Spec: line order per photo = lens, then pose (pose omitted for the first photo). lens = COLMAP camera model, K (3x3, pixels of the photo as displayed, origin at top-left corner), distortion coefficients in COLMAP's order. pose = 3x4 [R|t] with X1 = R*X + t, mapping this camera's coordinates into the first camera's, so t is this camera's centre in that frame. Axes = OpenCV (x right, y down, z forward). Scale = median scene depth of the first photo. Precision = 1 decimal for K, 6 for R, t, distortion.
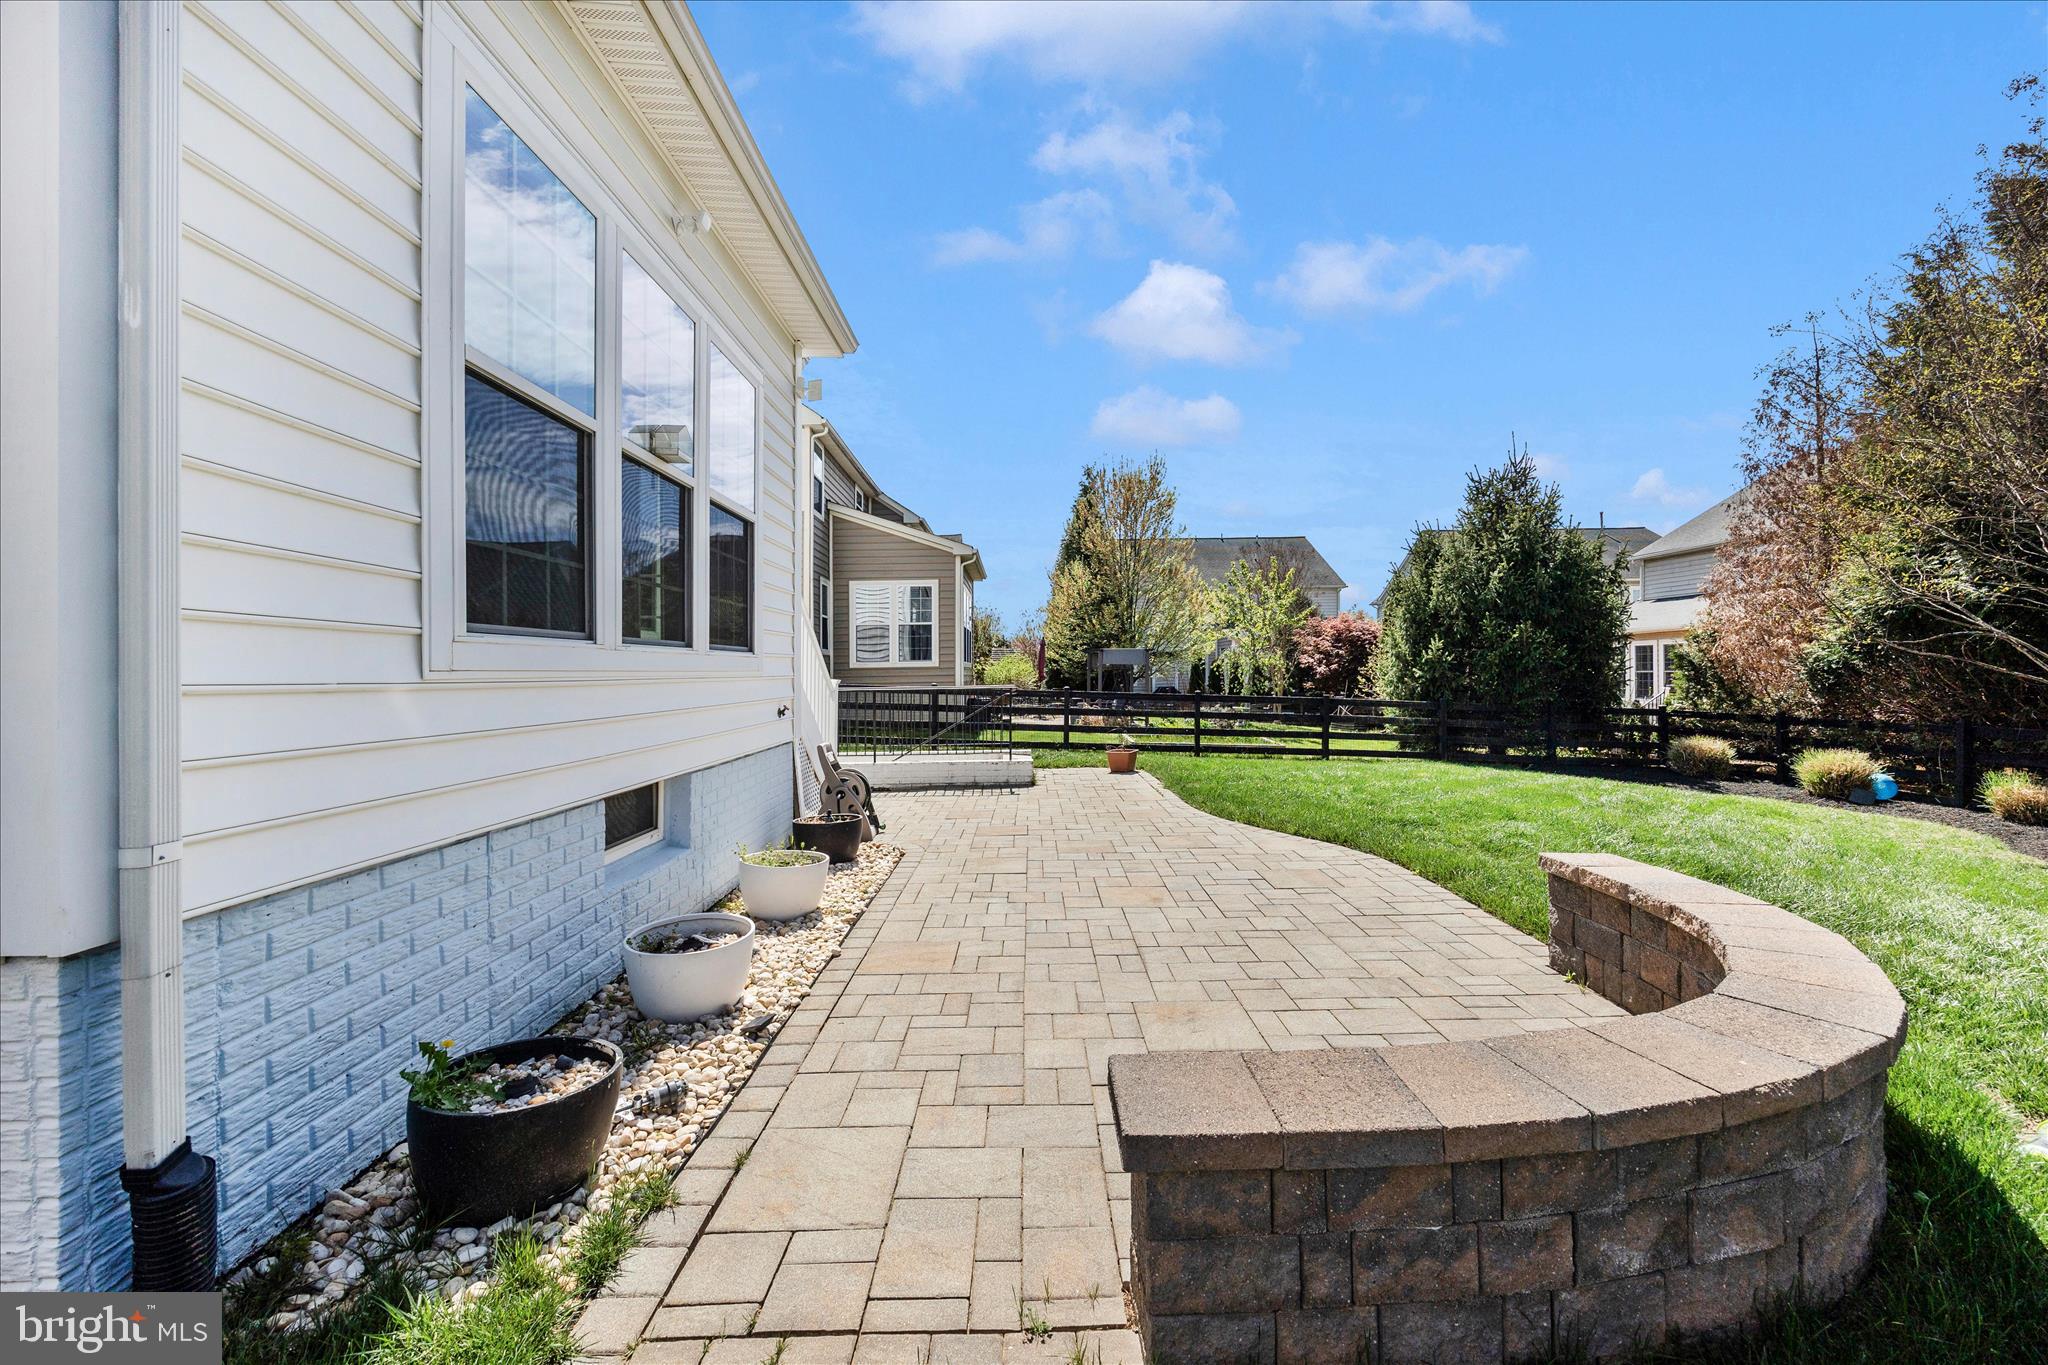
lens RADIAL K [[780.6, 0, 1024.0], [0, 780.6, 682.5], [0, 0, 1]] dist [-0.007385, -0.000068]
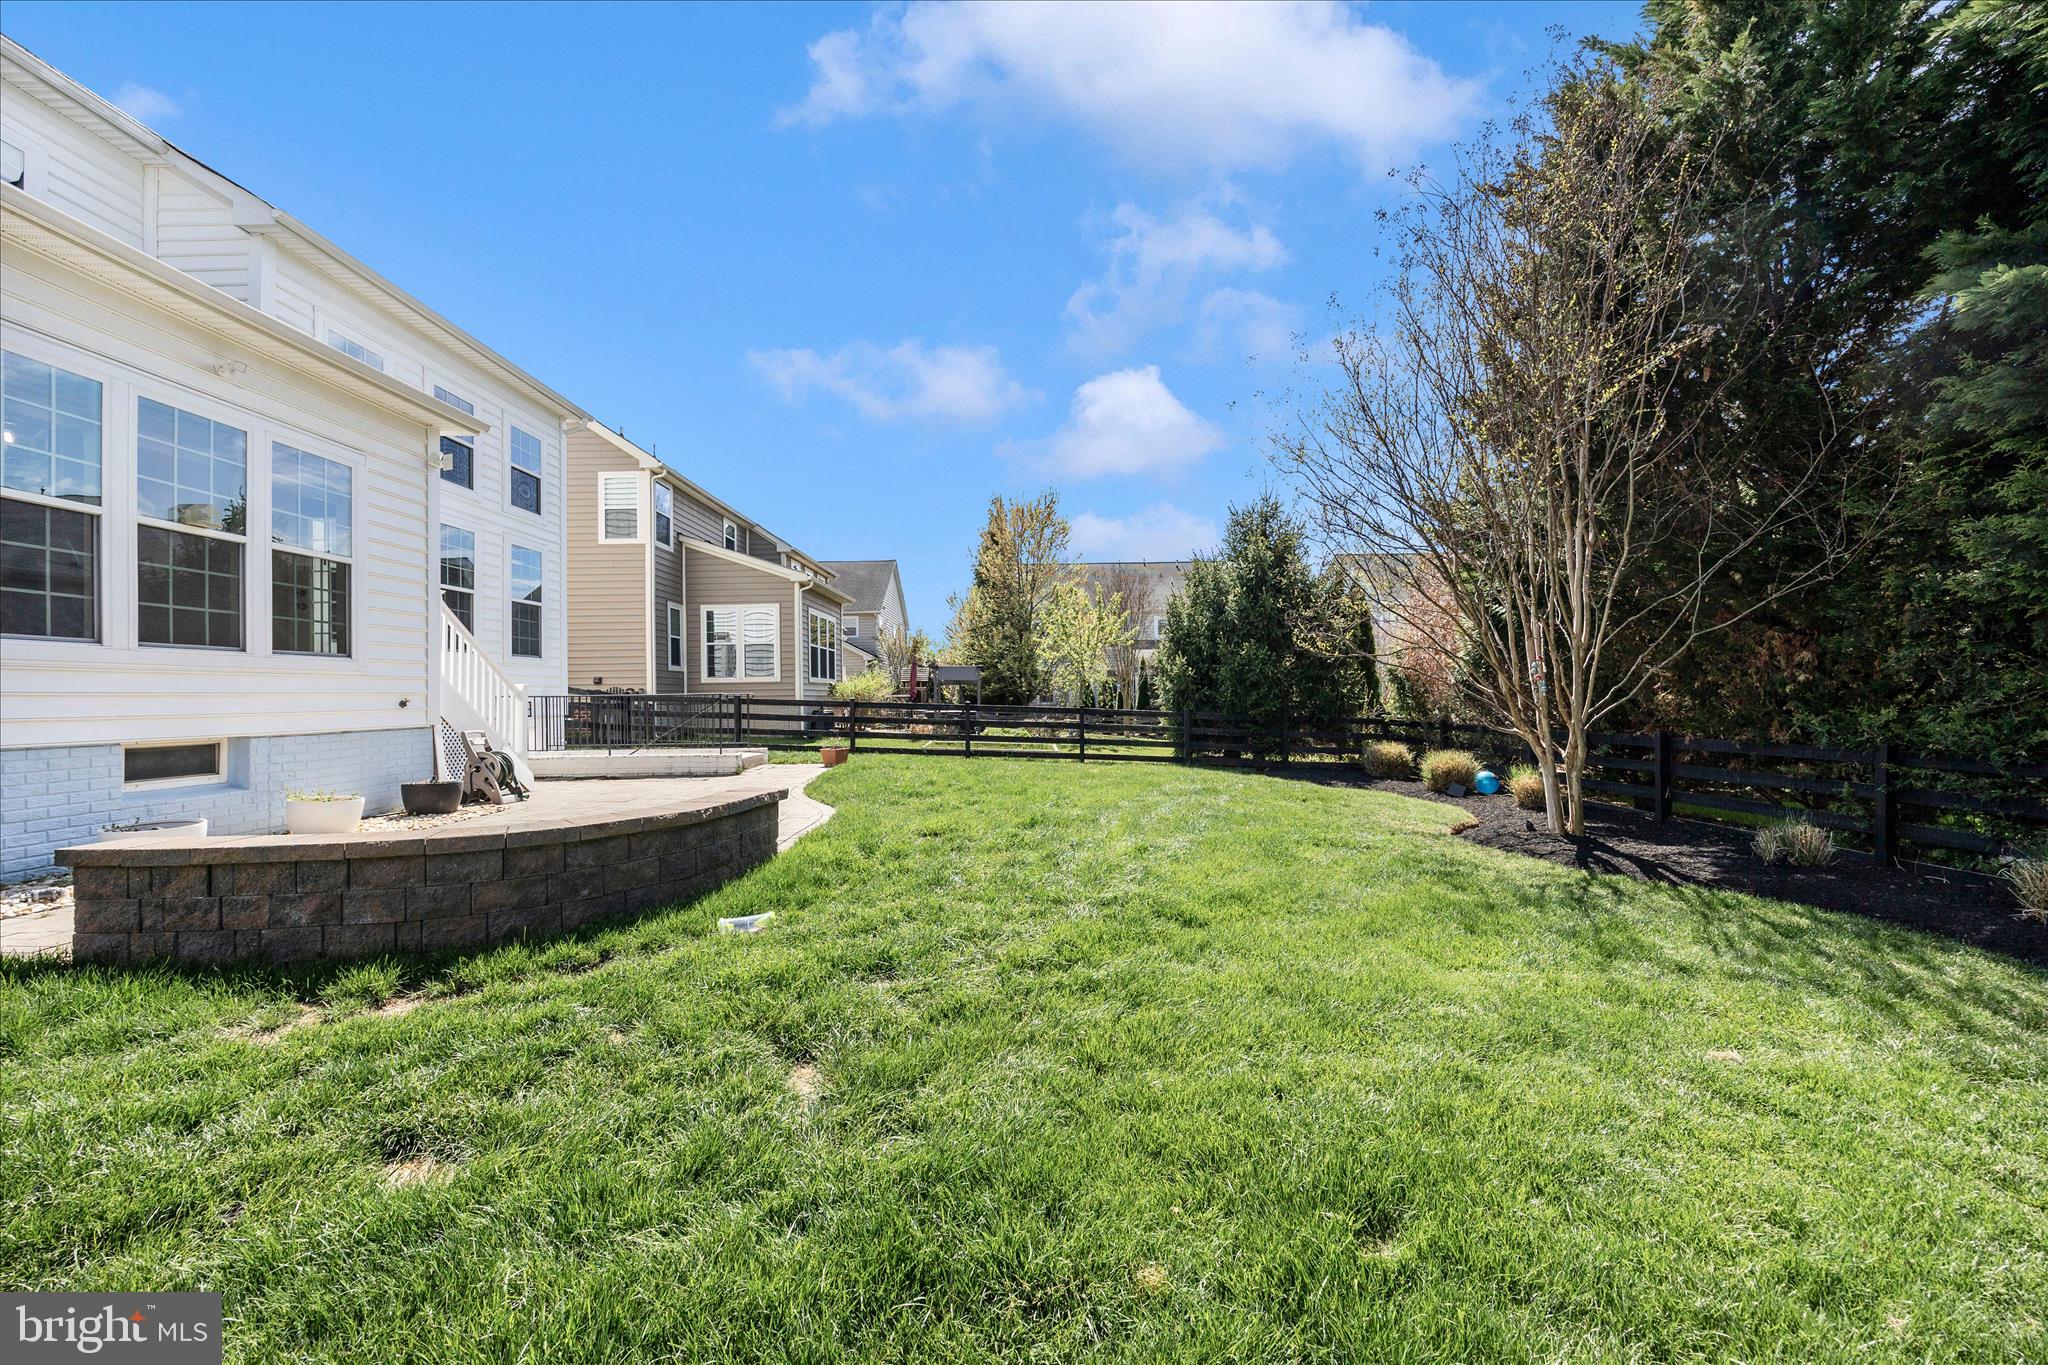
lens RADIAL K [[780.6, 0, 1024.0], [0, 780.6, 682.5], [0, 0, 1]] dist [-0.007385, -0.000068]
pose [[0.999865, 0.002265, -0.016283, 0.321938], [-0.002728, 0.999591, -0.028450, 0.015145], [0.016212, 0.028490, 0.999463, -0.132960]]
